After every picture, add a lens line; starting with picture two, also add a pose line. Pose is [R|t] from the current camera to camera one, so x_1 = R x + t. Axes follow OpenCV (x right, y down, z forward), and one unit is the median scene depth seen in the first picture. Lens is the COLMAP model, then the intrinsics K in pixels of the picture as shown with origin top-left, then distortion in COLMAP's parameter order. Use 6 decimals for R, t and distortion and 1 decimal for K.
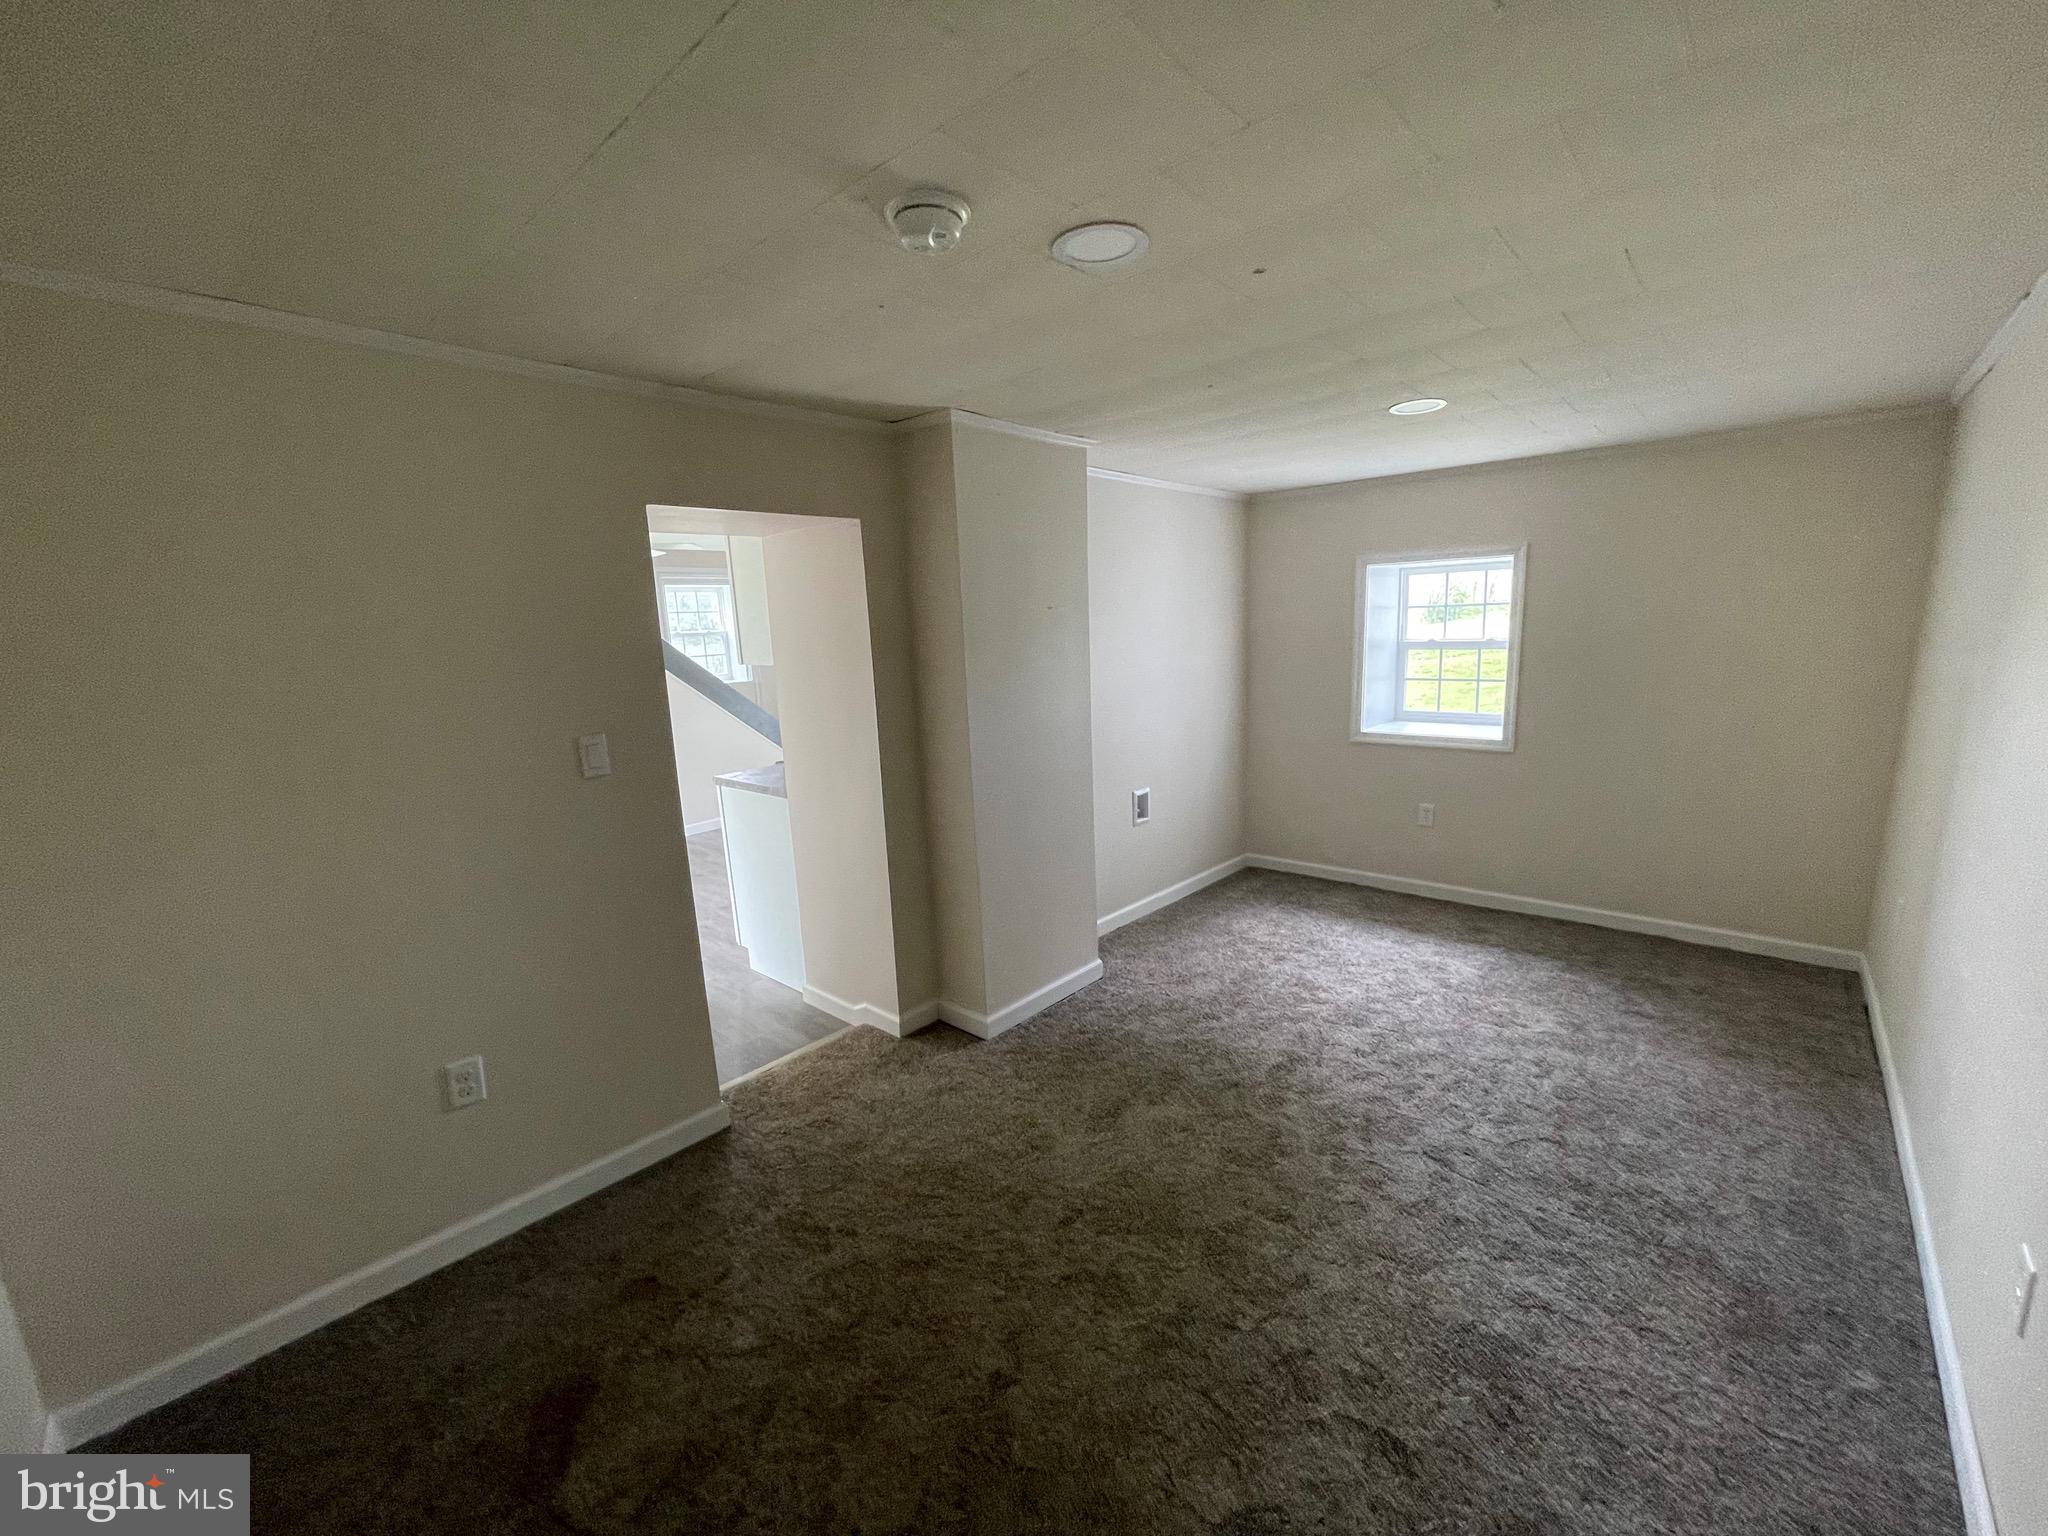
lens RADIAL K [[824.2, 0, 1025.0], [0, 824.2, 771.3], [0, 0, 1]] dist [0.009215, 0.000285]
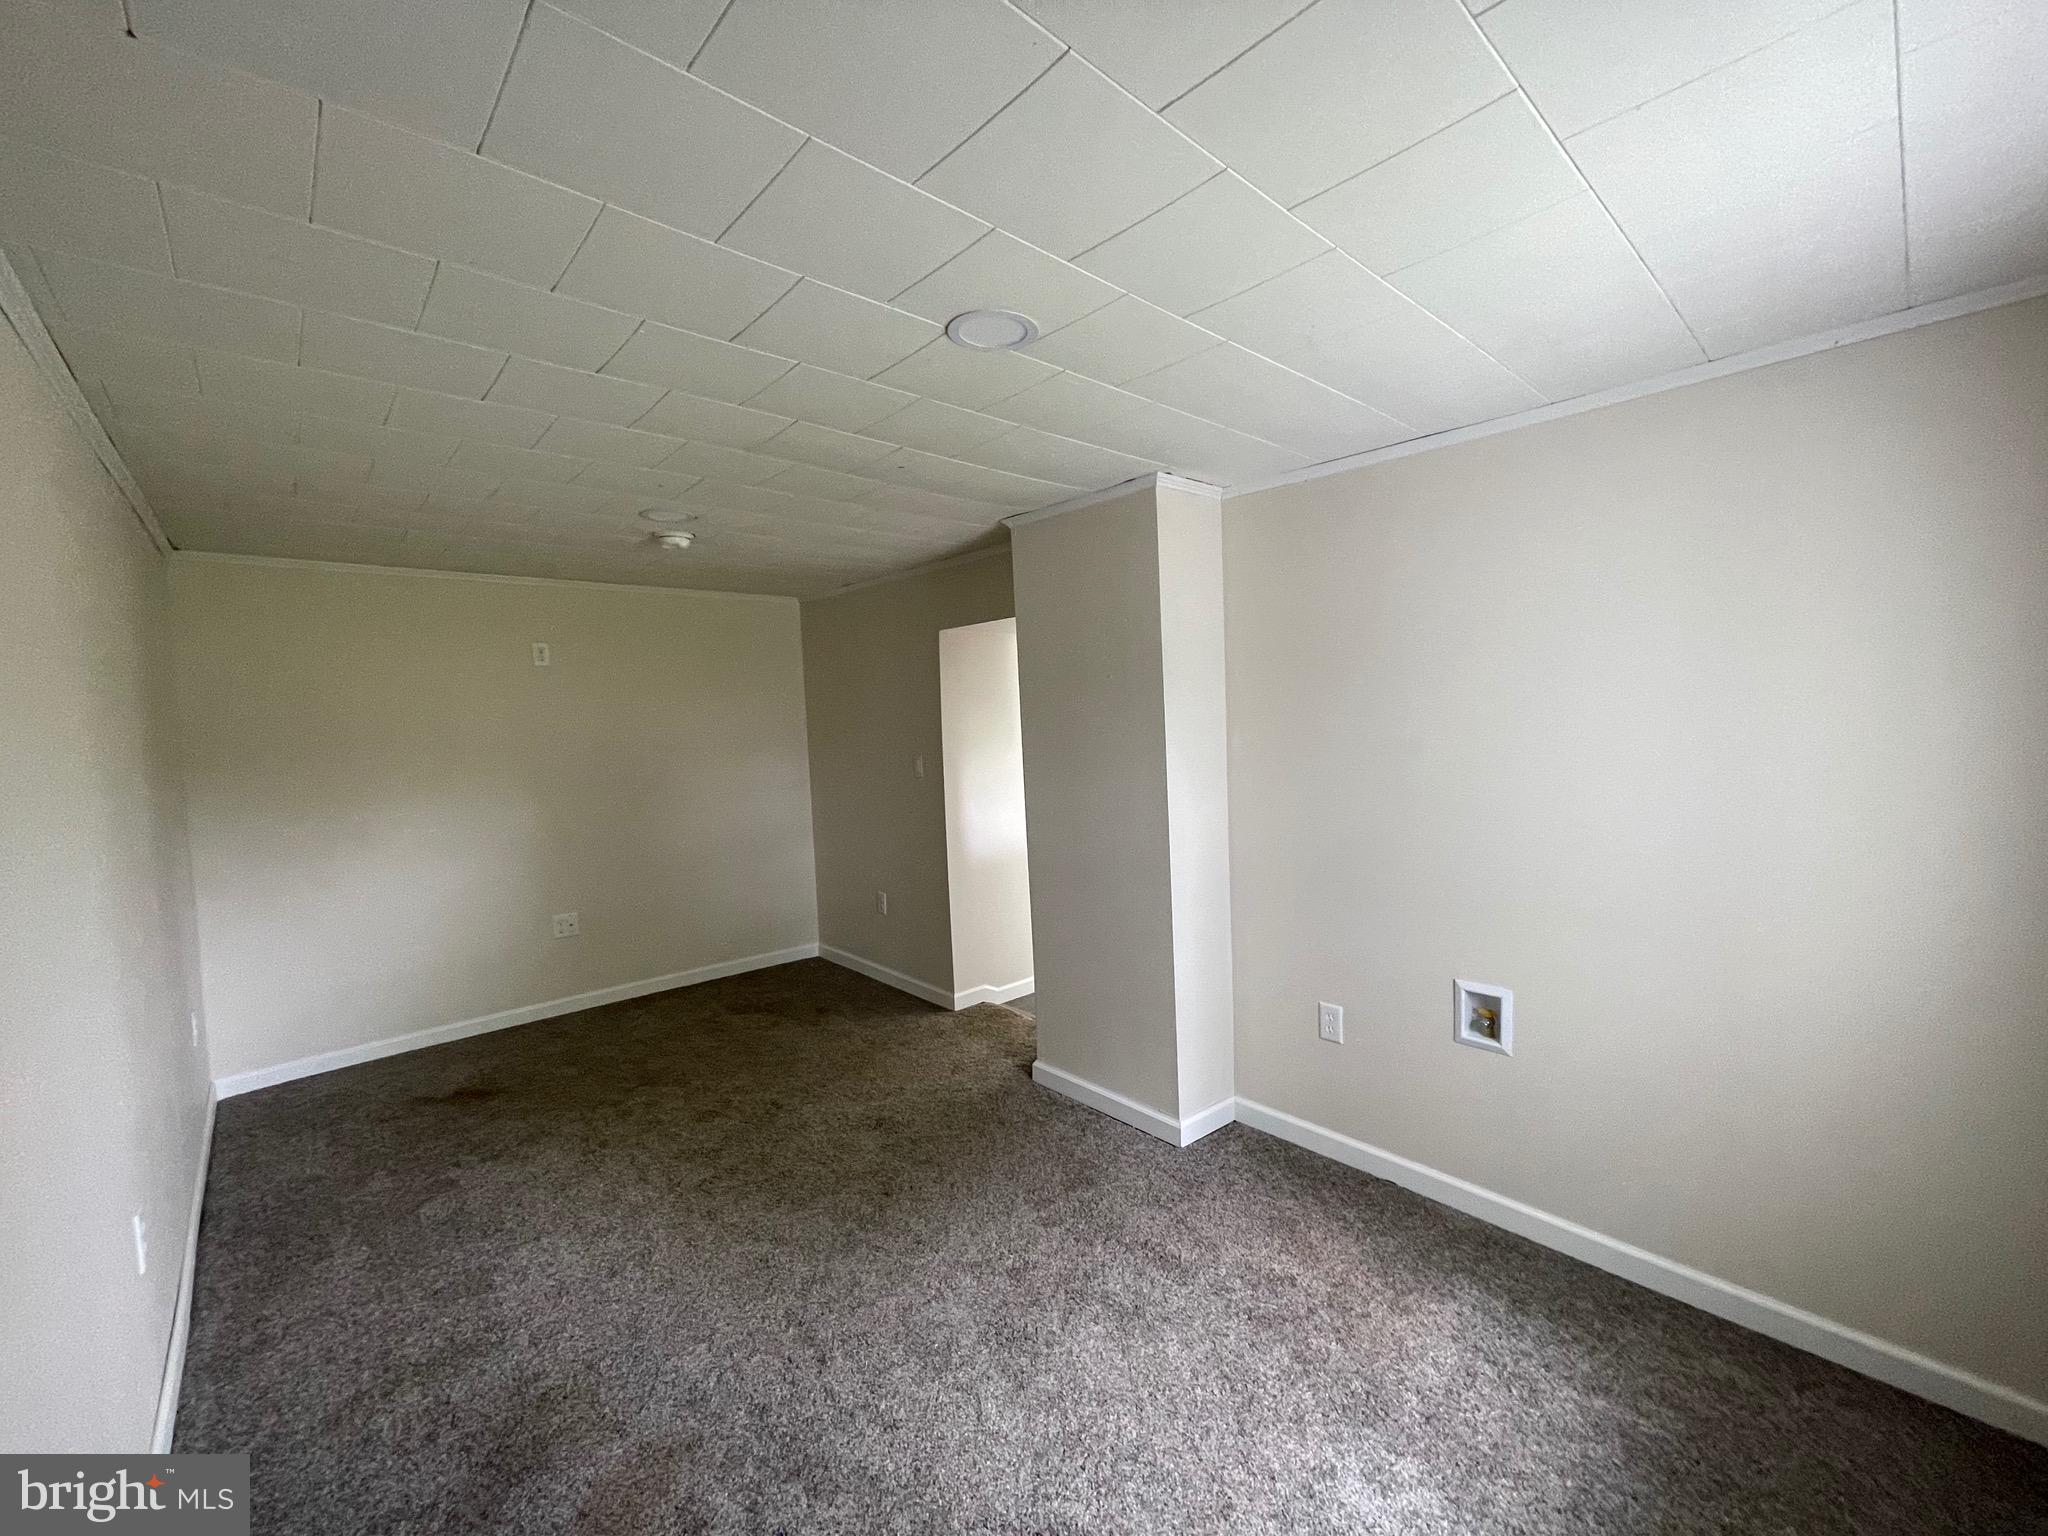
lens RADIAL K [[824.2, 0, 1023.3], [0, 824.2, 768.7], [0, 0, 1]] dist [0.009215, 0.000285]
pose [[-0.095181, 0.102085, -0.990212, 1.126835], [-0.139049, 0.983612, 0.114770, -0.223371], [0.985701, 0.148612, -0.079426, 1.167284]]
